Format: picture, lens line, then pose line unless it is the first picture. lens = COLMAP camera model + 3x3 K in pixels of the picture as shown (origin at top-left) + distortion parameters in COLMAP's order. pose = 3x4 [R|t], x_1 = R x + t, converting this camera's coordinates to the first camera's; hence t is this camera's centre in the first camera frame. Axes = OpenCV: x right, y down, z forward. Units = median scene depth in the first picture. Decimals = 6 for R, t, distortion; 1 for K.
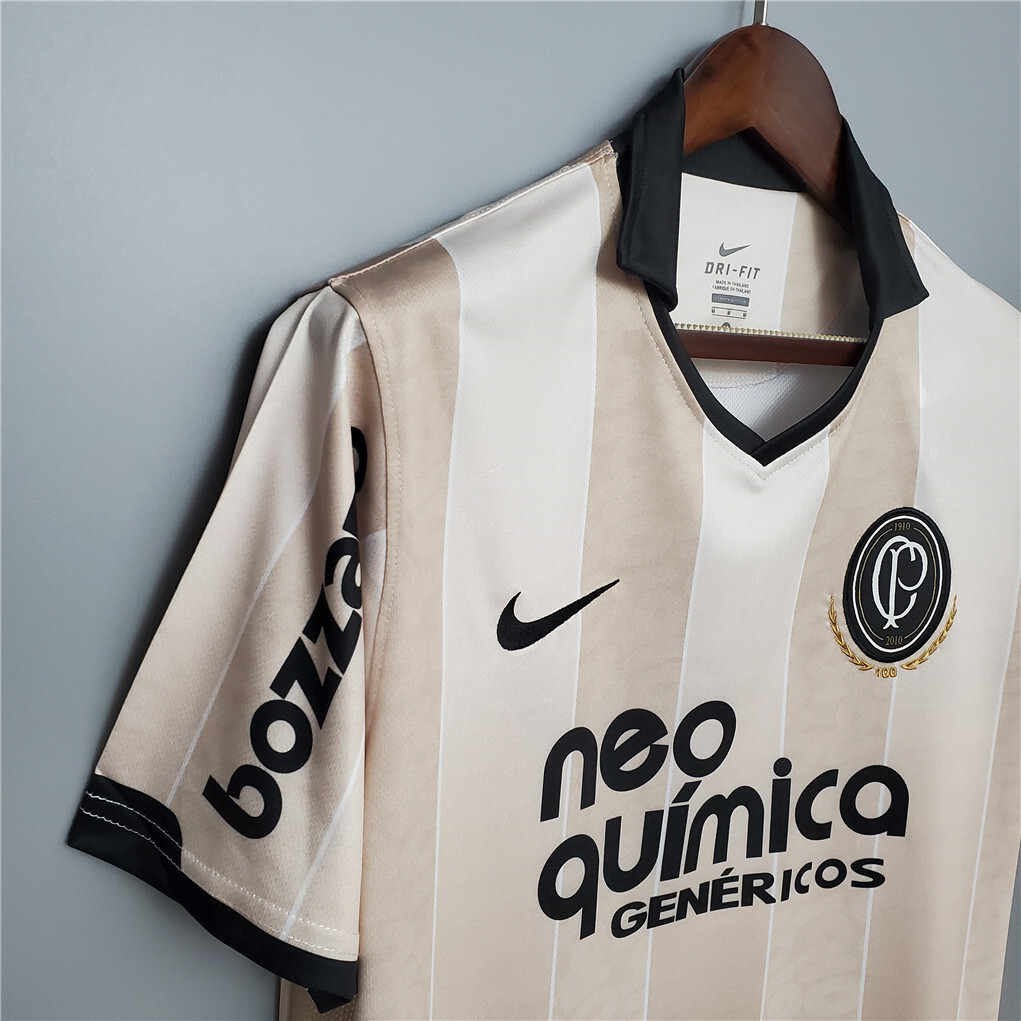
lens RADIAL K [[1079.3, 0, 510.5], [0, 1079.3, 510.5], [0, 0, 1]] dist [0.162421, -0.431489]
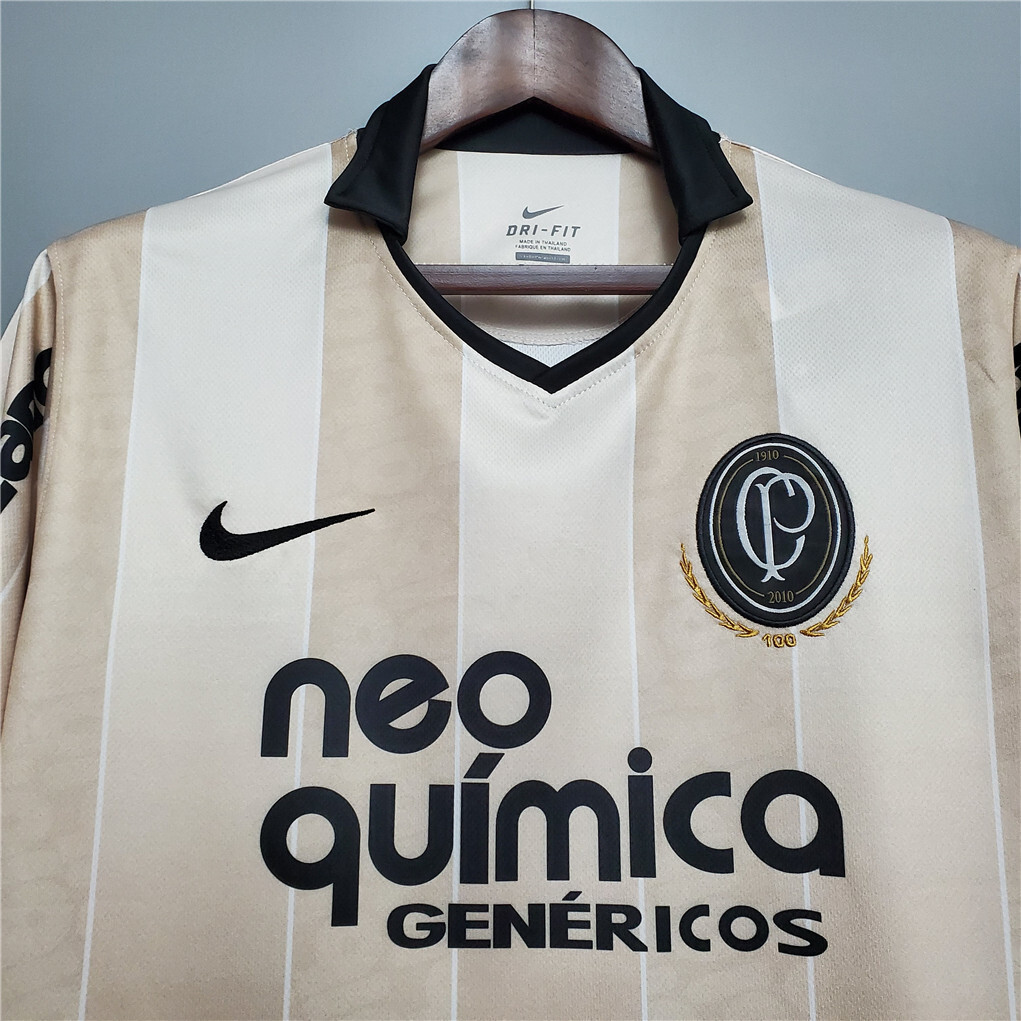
lens RADIAL K [[1079.3, 0, 510.5], [0, 1079.3, 510.5], [0, 0, 1]] dist [0.162421, -0.431489]
pose [[0.859691, -0.161646, -0.484564, 0.588244], [-0.026891, 0.932973, -0.358940, 0.356588], [0.510107, 0.321608, 0.797721, 0.262240]]
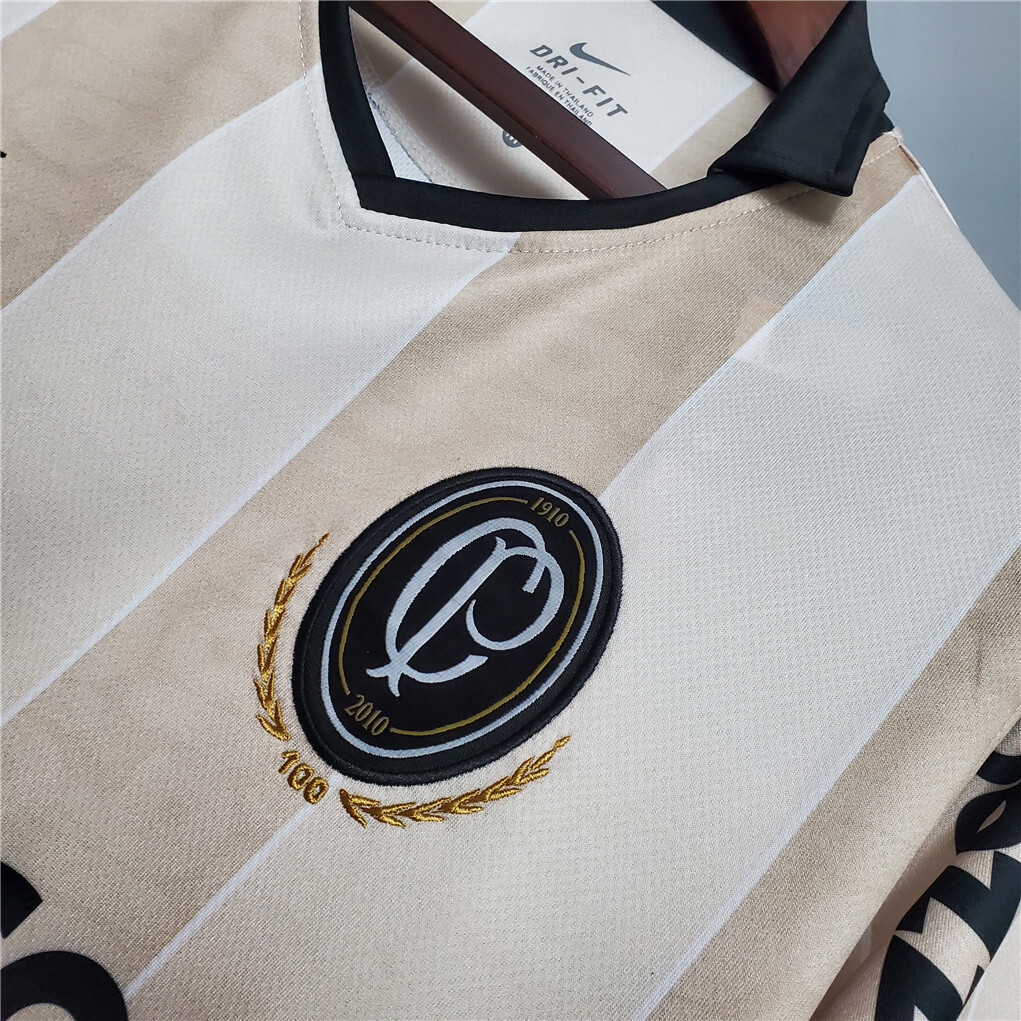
lens RADIAL K [[1079.3, 0, 510.5], [0, 1079.3, 510.5], [0, 0, 1]] dist [0.162421, -0.431489]
pose [[0.701552, 0.352344, -0.619418, 0.622413], [-0.675672, 0.605134, -0.421047, 0.210685], [0.226477, 0.713910, 0.662602, 0.714285]]
